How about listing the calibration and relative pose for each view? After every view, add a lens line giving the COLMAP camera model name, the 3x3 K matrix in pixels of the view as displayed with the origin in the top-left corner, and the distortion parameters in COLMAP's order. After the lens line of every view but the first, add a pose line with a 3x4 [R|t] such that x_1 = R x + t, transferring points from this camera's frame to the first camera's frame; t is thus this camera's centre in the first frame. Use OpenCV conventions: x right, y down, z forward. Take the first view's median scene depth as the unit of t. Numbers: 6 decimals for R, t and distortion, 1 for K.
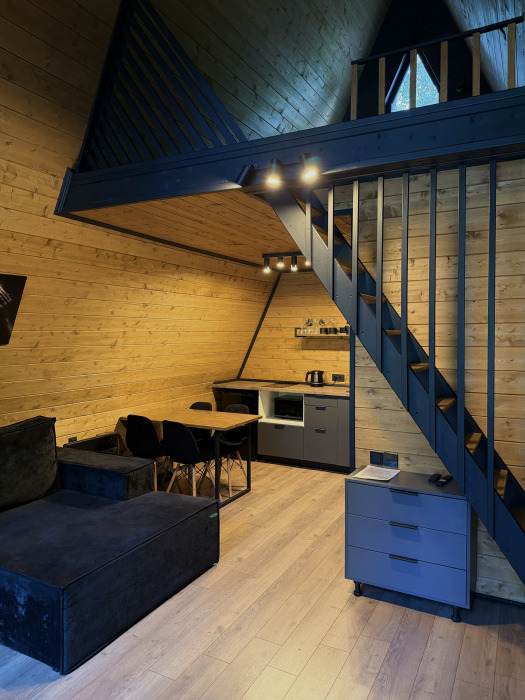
lens RADIAL K [[505.8, 0, 262.5], [0, 505.8, 350.0], [0, 0, 1]] dist [0.122088, -0.148233]
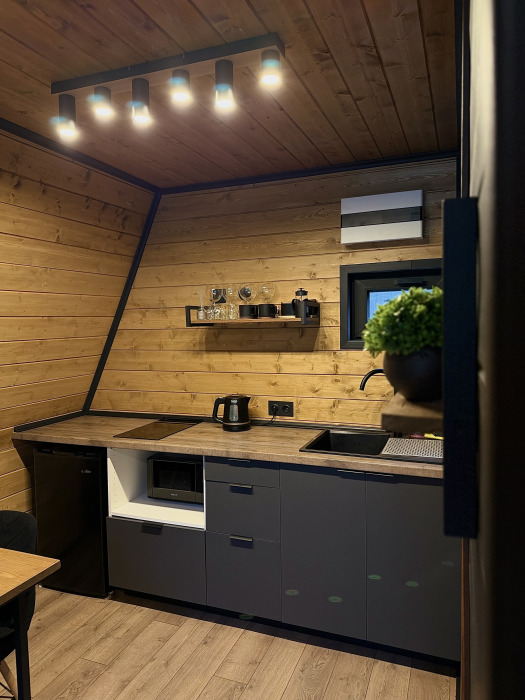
lens RADIAL K [[505.8, 0, 262.5], [0, 505.8, 350.0], [0, 0, 1]] dist [0.122088, -0.148233]
pose [[0.993351, -0.026427, 0.112048, 0.079449], [0.024660, 0.999549, 0.017125, -0.009868], [-0.112450, -0.014248, 0.993555, 0.522492]]
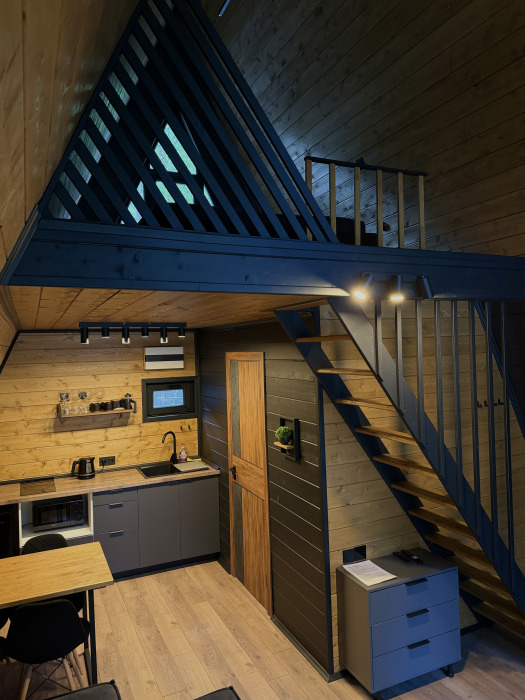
lens RADIAL K [[505.8, 0, 262.5], [0, 505.8, 350.0], [0, 0, 1]] dist [0.122088, -0.148233]
pose [[0.601501, -0.021290, 0.798588, -0.370945], [0.056707, 0.998261, -0.016099, -0.100347], [-0.796857, 0.054969, 0.601662, 0.275781]]
